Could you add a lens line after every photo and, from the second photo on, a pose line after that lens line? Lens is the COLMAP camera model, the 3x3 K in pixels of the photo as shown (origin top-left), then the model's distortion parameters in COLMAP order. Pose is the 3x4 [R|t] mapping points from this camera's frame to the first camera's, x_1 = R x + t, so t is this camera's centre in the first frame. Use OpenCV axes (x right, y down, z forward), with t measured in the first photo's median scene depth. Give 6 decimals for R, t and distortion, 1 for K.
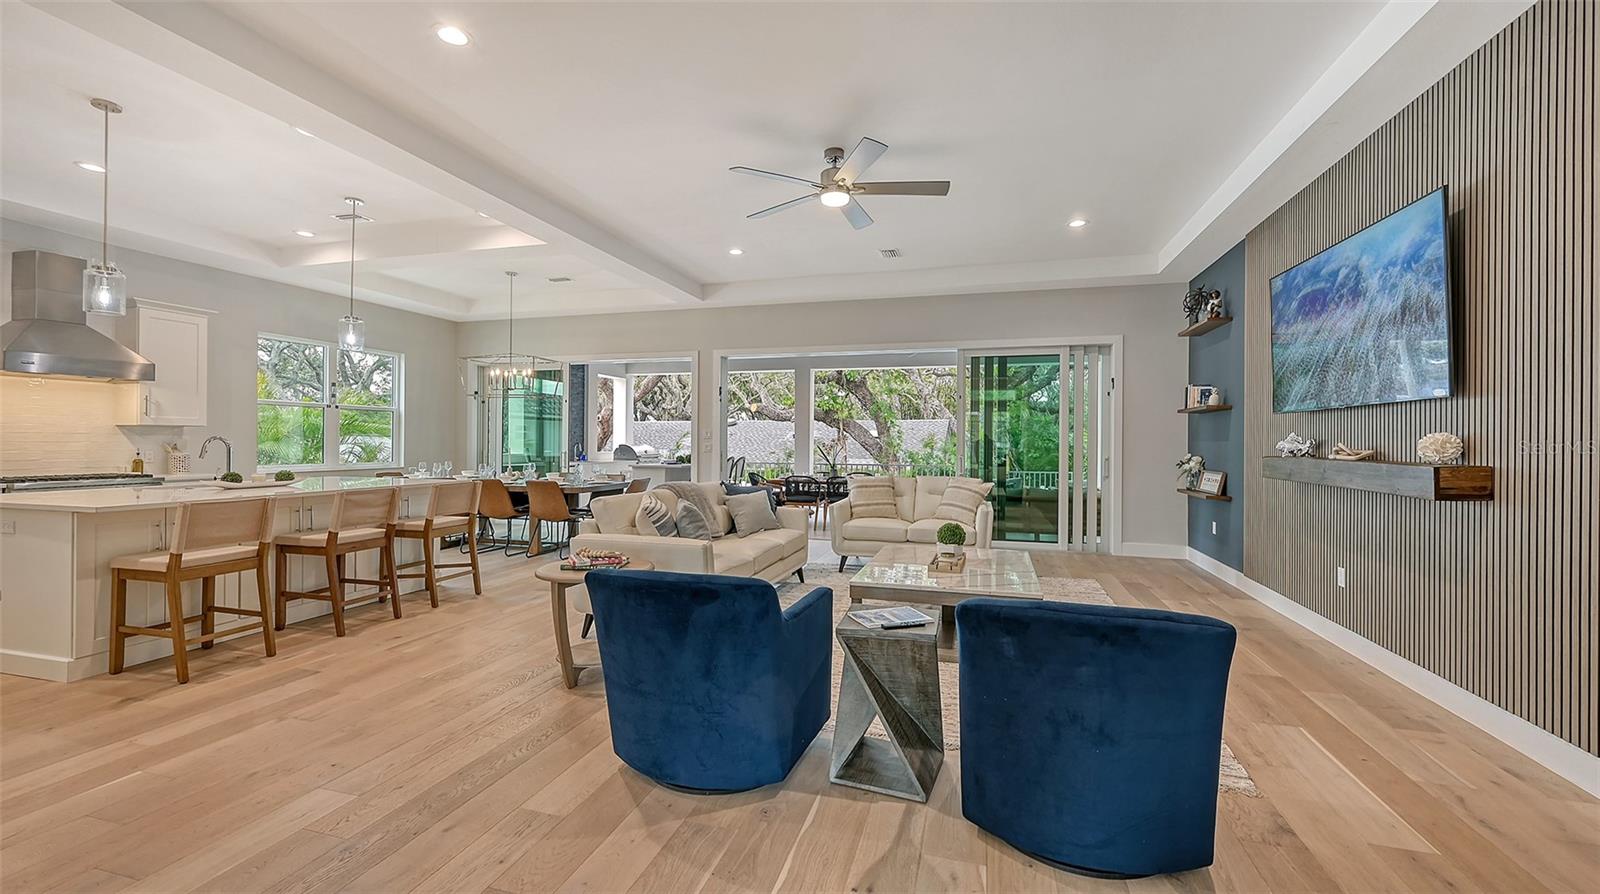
lens RADIAL K [[646.8, 0, 798.3], [0, 646.8, 456.2], [0, 0, 1]] dist [-0.001194, -0.000010]
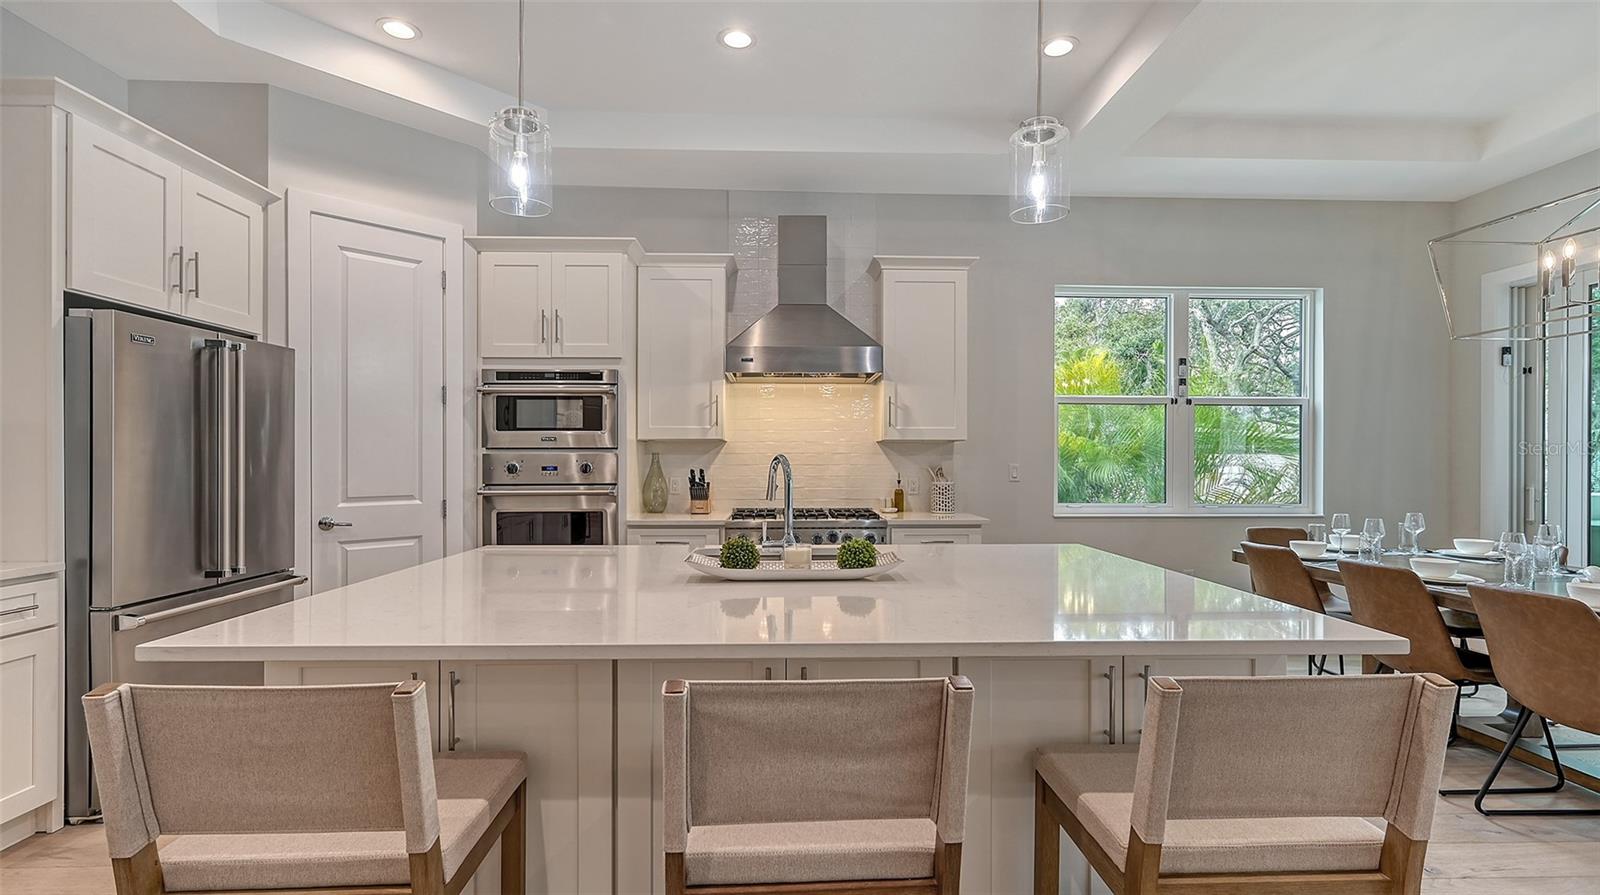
lens RADIAL K [[704.7, 0, 800.0], [0, 704.7, 447.5], [0, 0, 1]] dist [-0.000408, -0.000187]
pose [[0.312162, -0.011267, -0.949962, -0.267407], [-0.022158, 0.999571, -0.019137, -0.019600], [0.949770, 0.027023, 0.311779, 0.545239]]
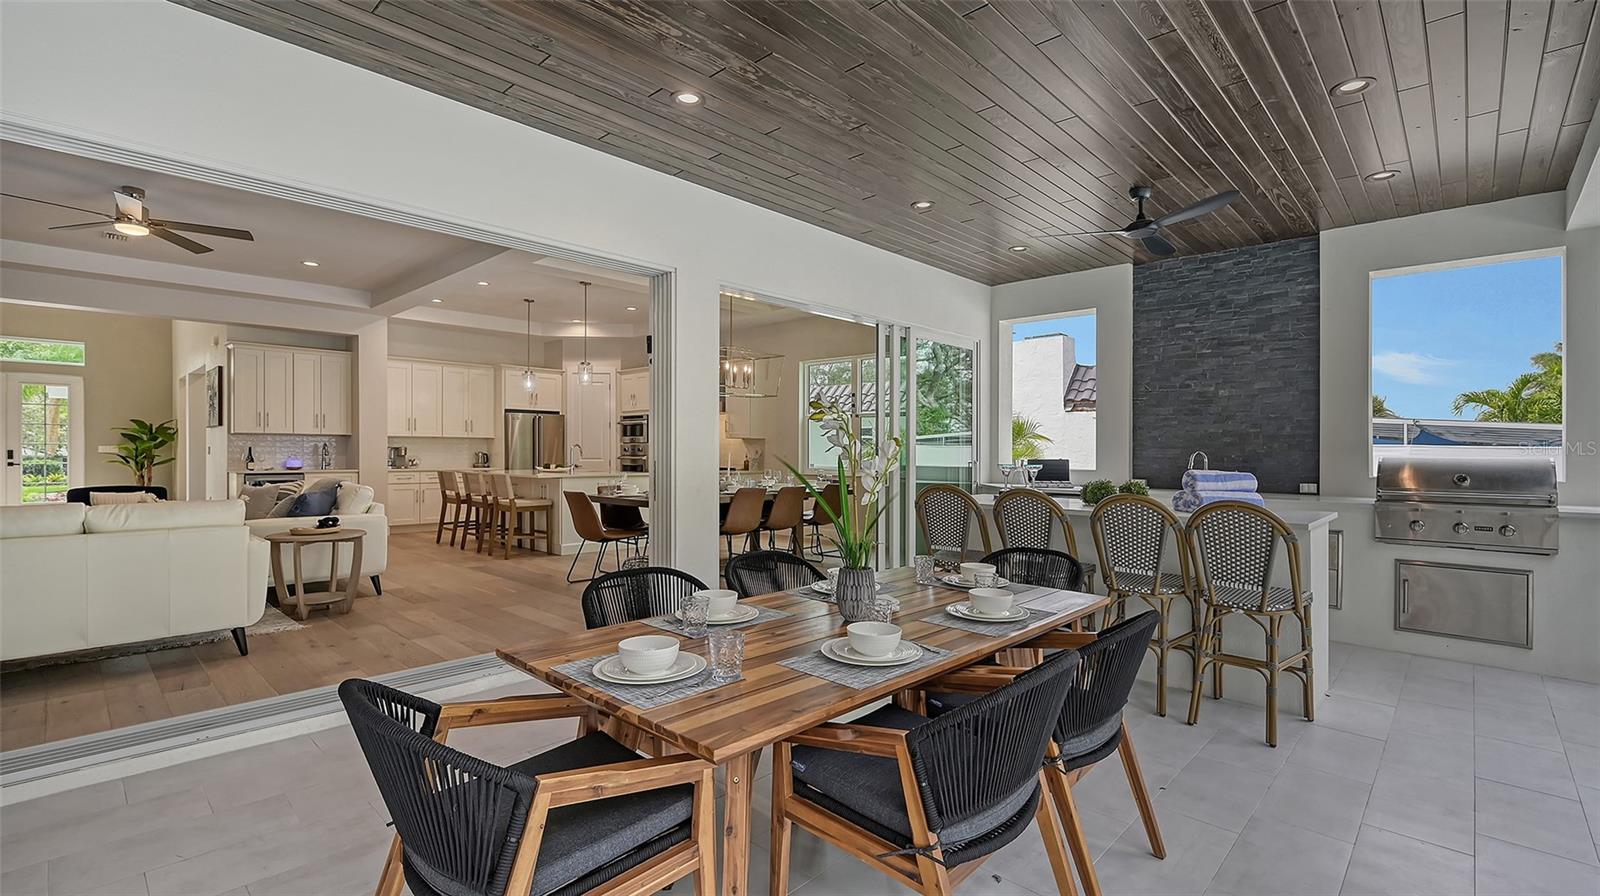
lens RADIAL K [[715.0, 0, 800.0], [0, 715.0, 448.0], [0, 0, 1]] dist [-0.000354, 0.000088]
pose [[-0.457912, -0.006361, -0.888975, 0.383649], [-0.027062, 0.999611, 0.006787, -0.034763], [0.888586, 0.027165, -0.457905, 1.578356]]
